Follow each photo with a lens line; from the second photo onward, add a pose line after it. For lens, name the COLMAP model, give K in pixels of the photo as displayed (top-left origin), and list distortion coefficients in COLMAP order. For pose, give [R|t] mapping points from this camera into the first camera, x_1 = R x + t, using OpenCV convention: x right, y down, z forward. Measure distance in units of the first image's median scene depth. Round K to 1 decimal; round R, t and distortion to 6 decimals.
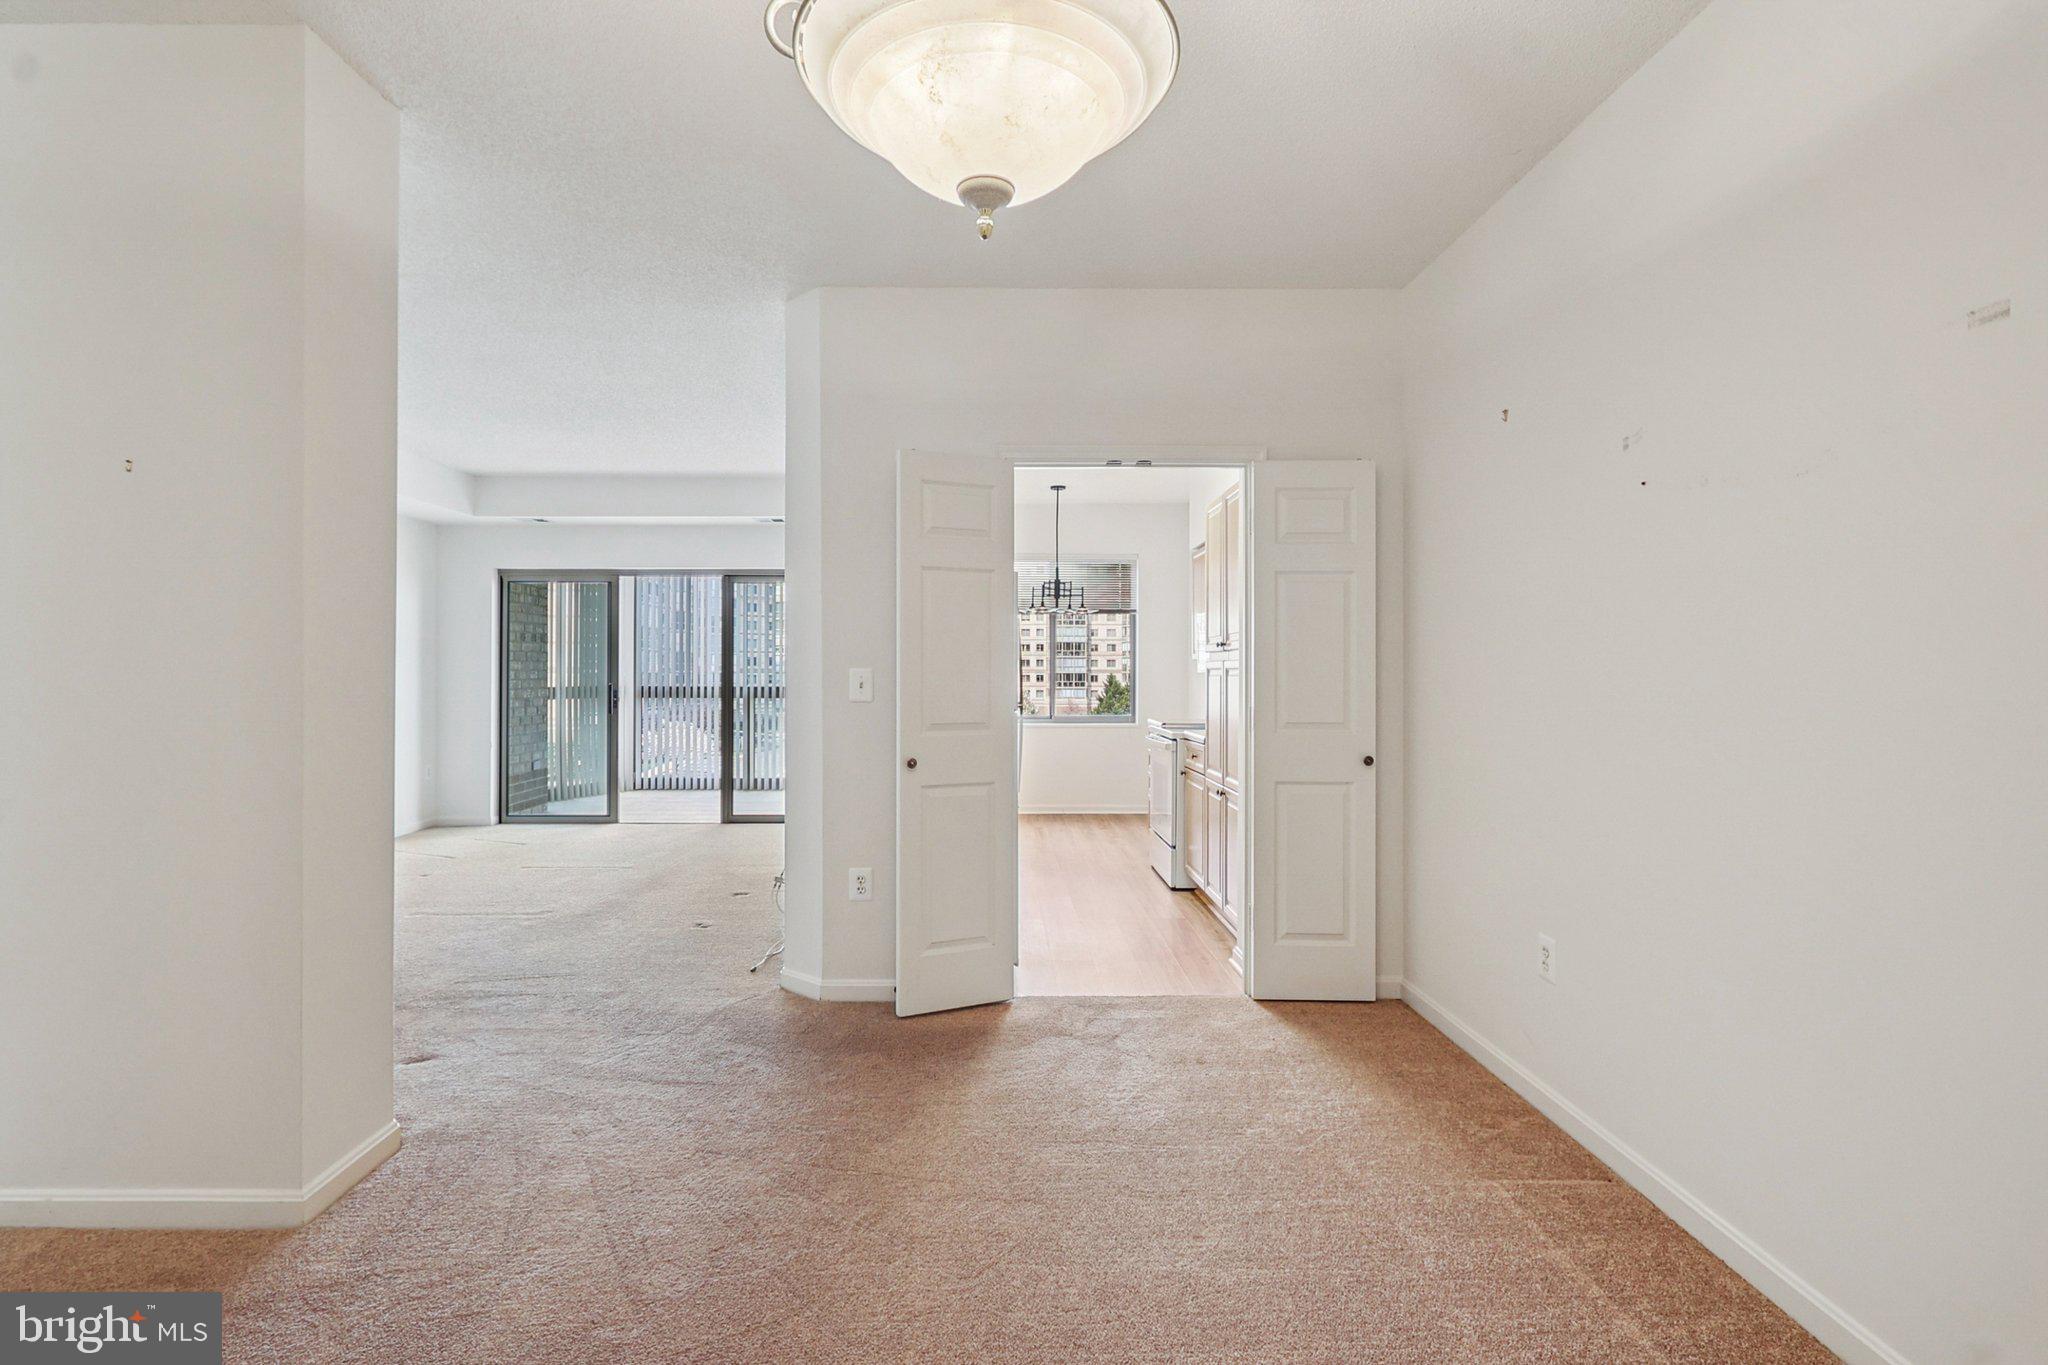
lens RADIAL K [[987.7, 0, 991.9], [0, 987.7, 668.7], [0, 0, 1]] dist [0.004721, 0.000192]
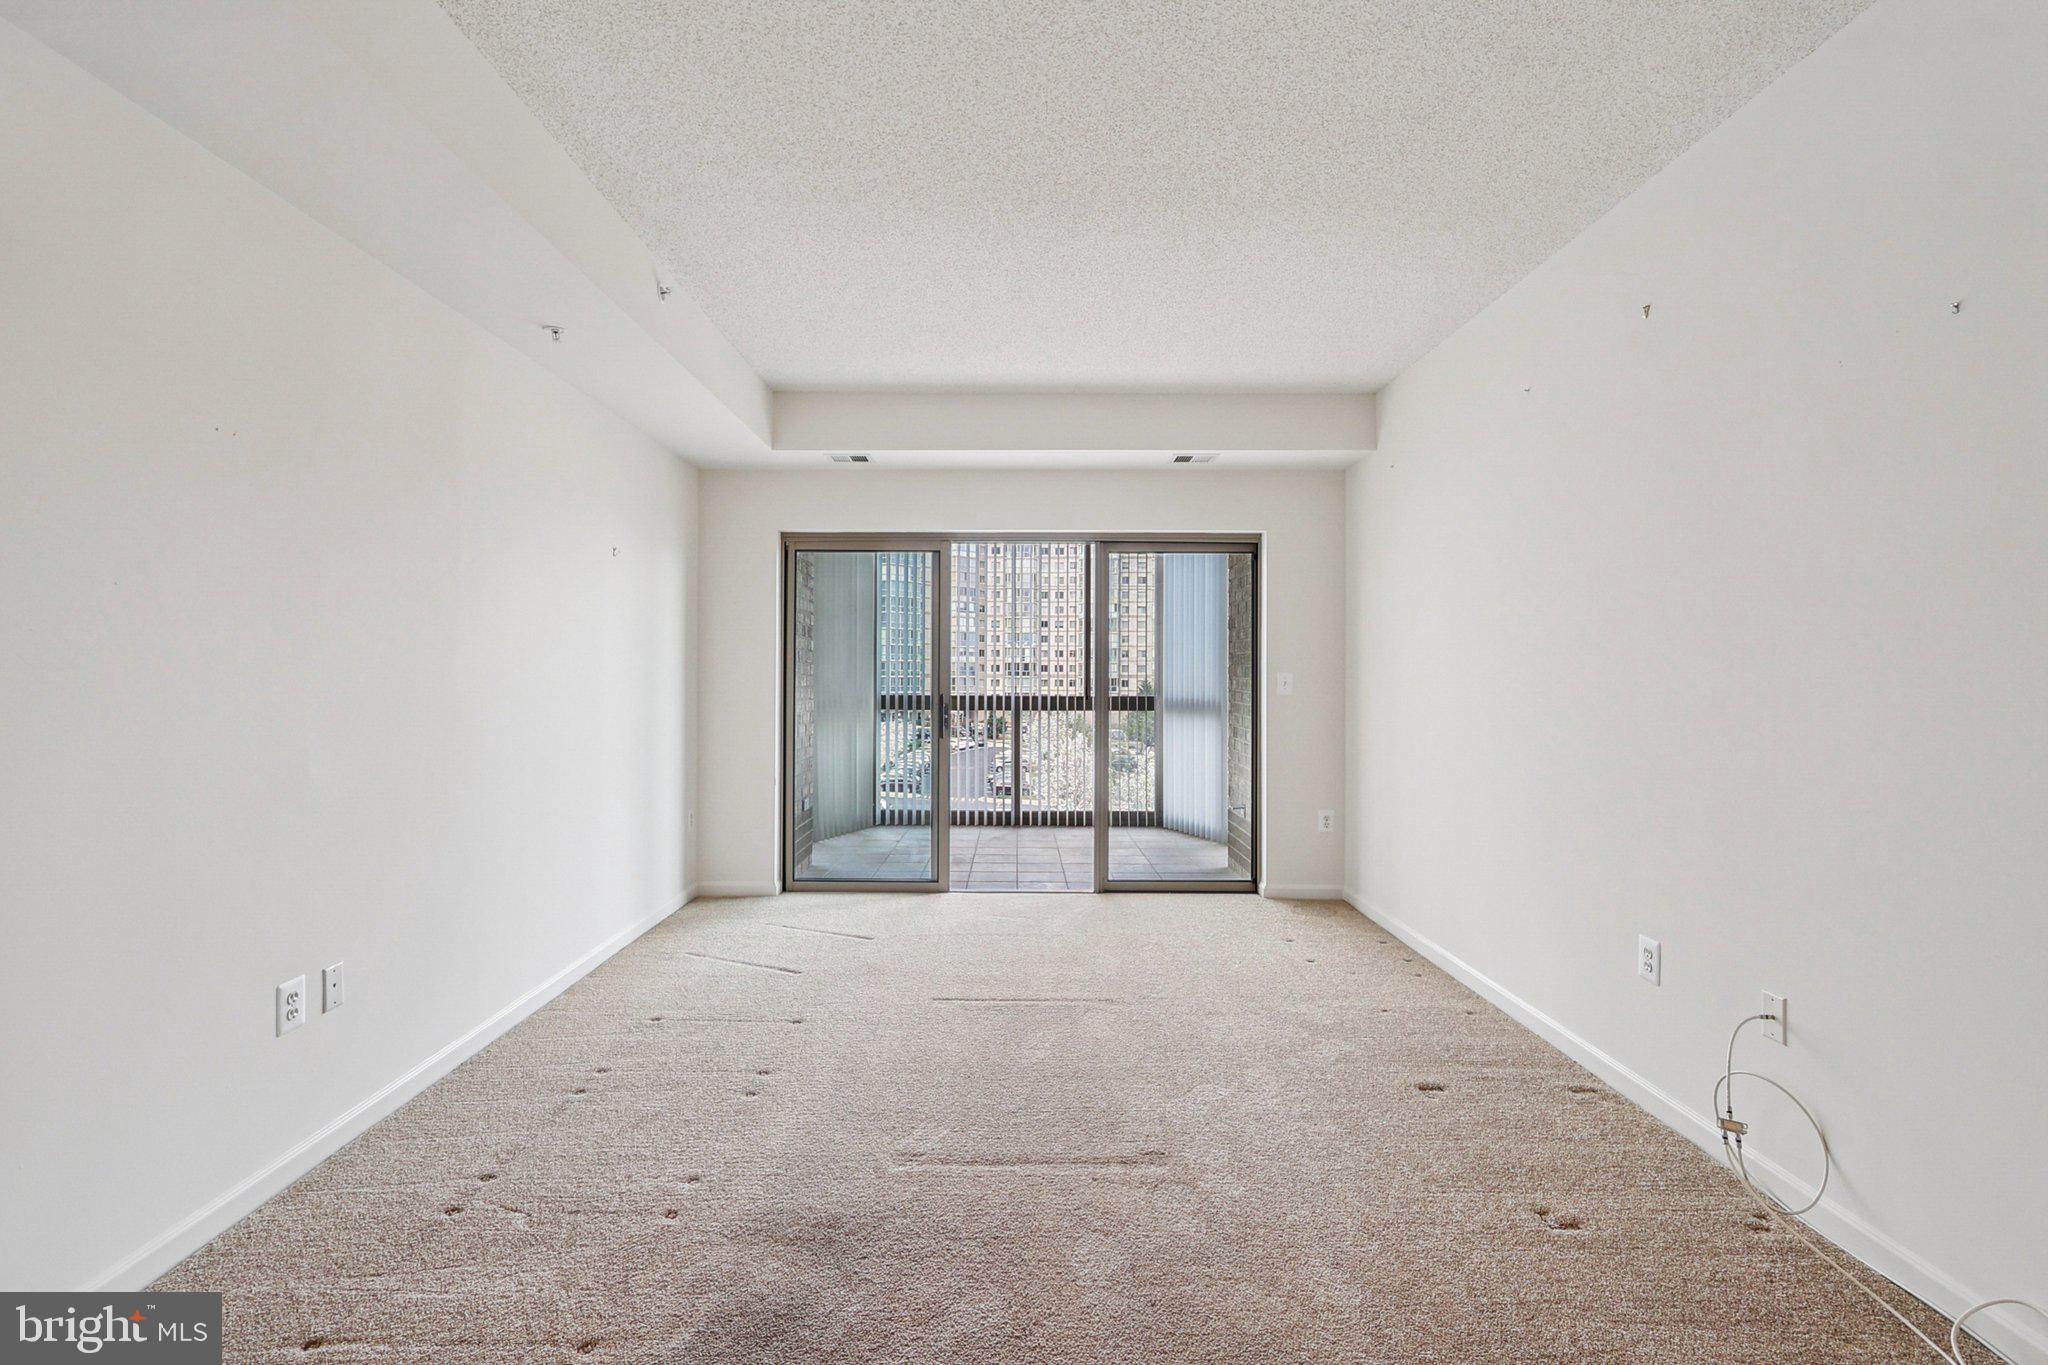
lens RADIAL K [[940.4, 0, 1016.5], [0, 940.4, 662.2], [0, 0, 1]] dist [0.000681, -0.002686]
pose [[1.000000, -0.000007, 0.000087, -0.305571], [0.000008, 0.999925, -0.012256, 0.001032], [-0.000087, 0.012256, 0.999925, 0.301674]]
